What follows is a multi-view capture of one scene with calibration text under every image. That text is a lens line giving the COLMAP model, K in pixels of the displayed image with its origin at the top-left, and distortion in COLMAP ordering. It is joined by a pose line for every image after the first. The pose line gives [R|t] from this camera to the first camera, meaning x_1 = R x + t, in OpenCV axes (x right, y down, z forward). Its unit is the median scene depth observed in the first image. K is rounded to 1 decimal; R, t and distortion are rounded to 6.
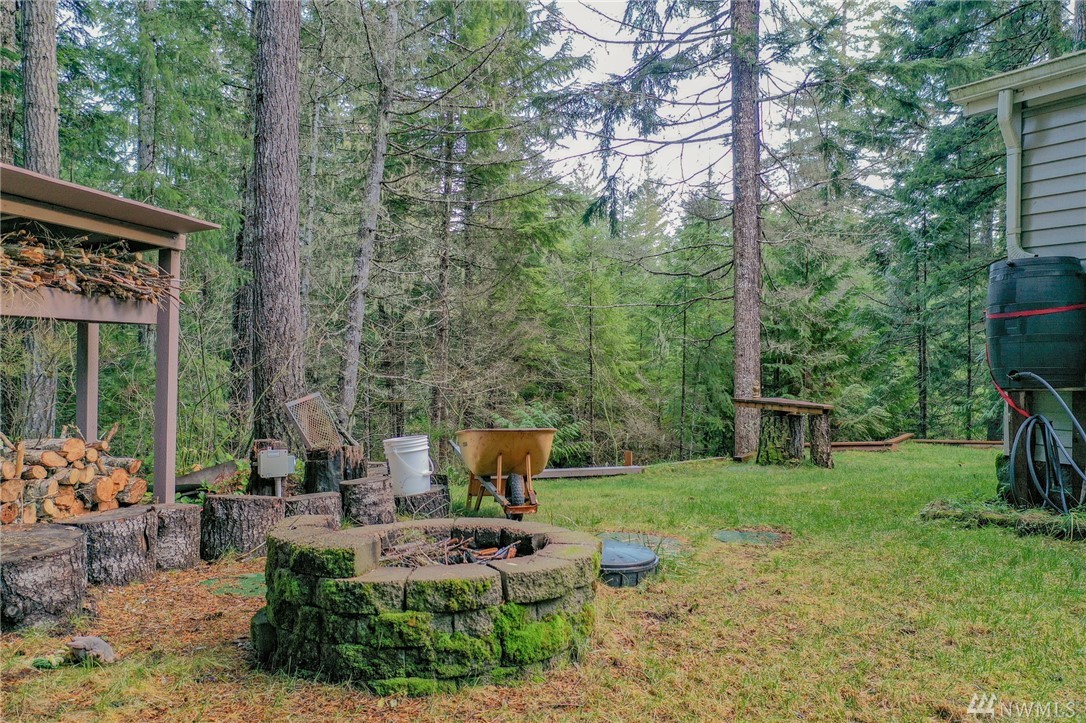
lens RADIAL K [[851.4, 0, 543.5], [0, 851.4, 360.0], [0, 0, 1]] dist [-0.010871, 0.004475]
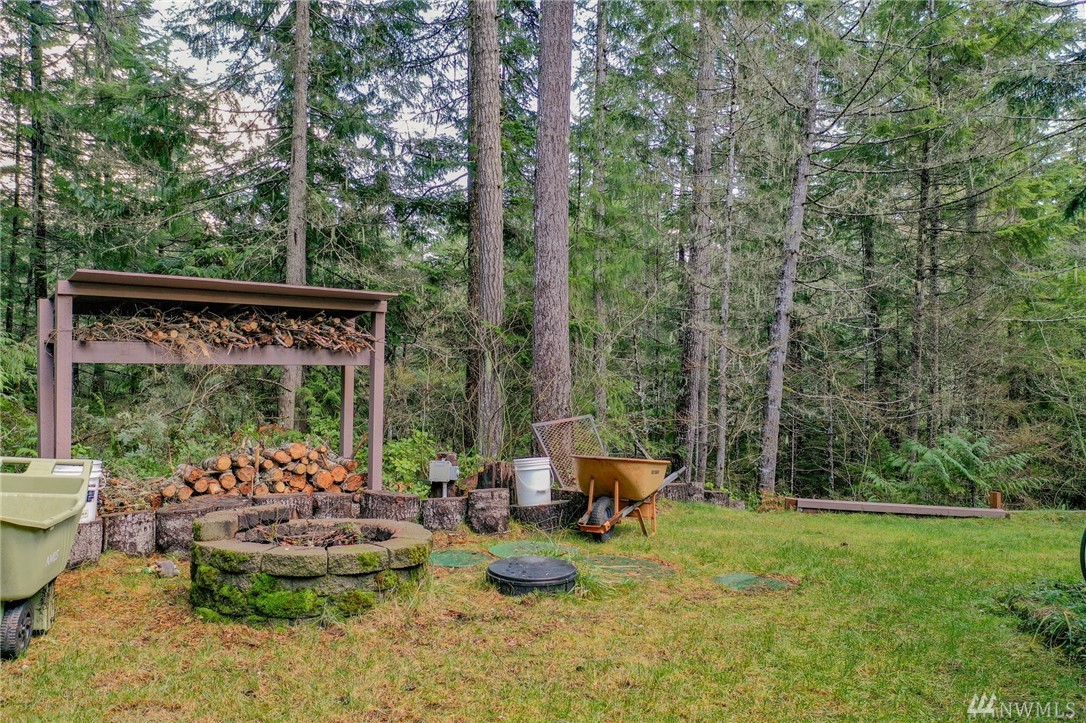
lens RADIAL K [[851.4, 0, 540.6], [0, 851.4, 357.7], [0, 0, 1]] dist [-0.010871, 0.004475]
pose [[0.779824, -0.007257, -0.625957, 0.650347], [-0.003139, 0.999875, -0.015503, -0.034232], [0.625991, 0.014054, 0.779703, 0.076383]]
